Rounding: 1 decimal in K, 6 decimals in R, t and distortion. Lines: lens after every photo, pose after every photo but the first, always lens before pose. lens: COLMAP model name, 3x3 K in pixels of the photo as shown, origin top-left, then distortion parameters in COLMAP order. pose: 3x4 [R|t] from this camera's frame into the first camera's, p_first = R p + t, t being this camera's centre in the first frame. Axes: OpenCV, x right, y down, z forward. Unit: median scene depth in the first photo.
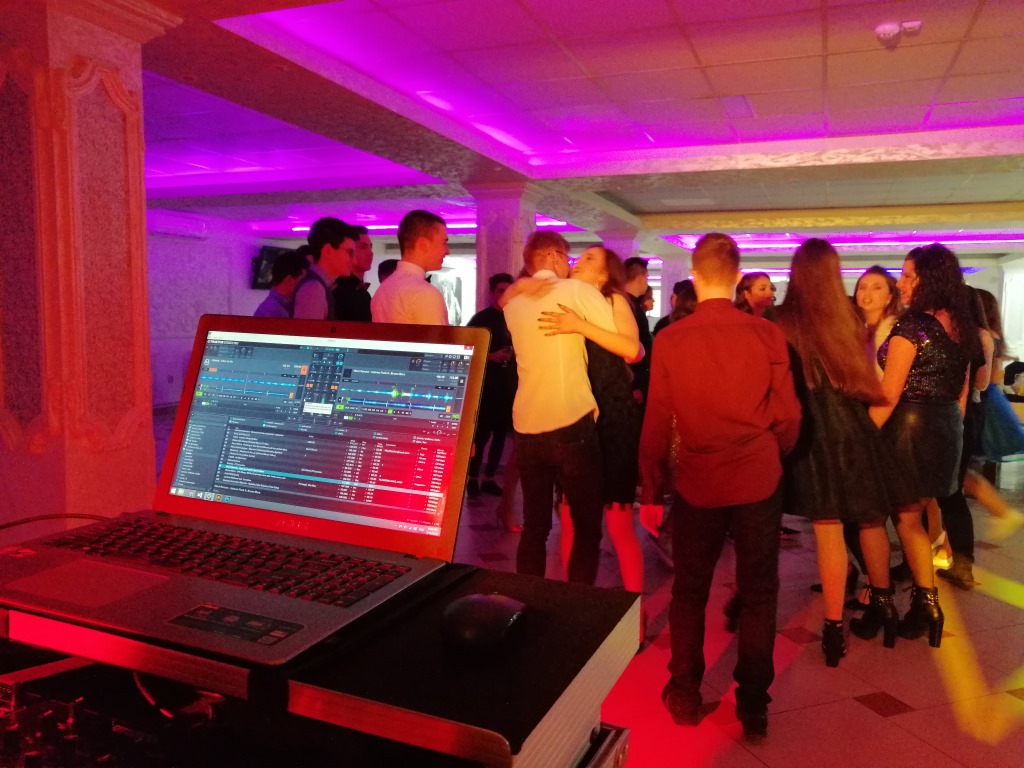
lens RADIAL K [[800.6, 0, 512.0], [0, 800.6, 384.0], [0, 0, 1]] dist [0.001425, 0.007595]
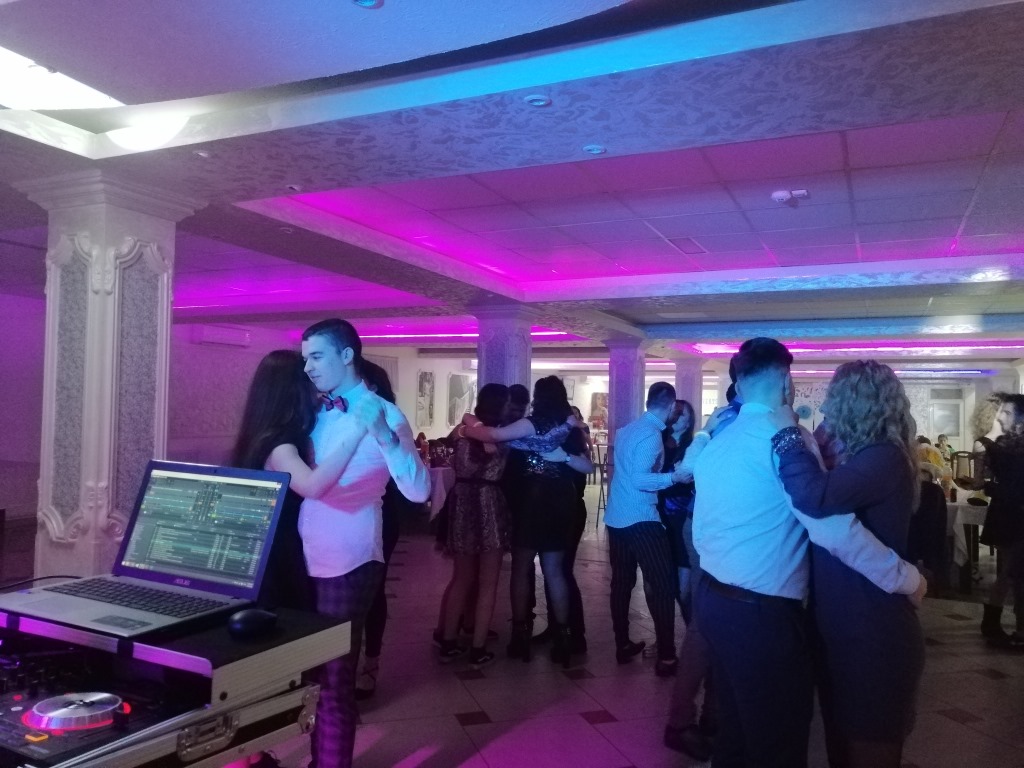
lens RADIAL K [[794.9, 0, 512.0], [0, 794.9, 384.0], [0, 0, 1]] dist [0.016711, 0.004760]
pose [[0.998188, 0.001342, -0.060150, 0.173208], [-0.008412, 0.993045, -0.117439, -0.018613], [0.059574, 0.117732, 0.991257, -0.237067]]
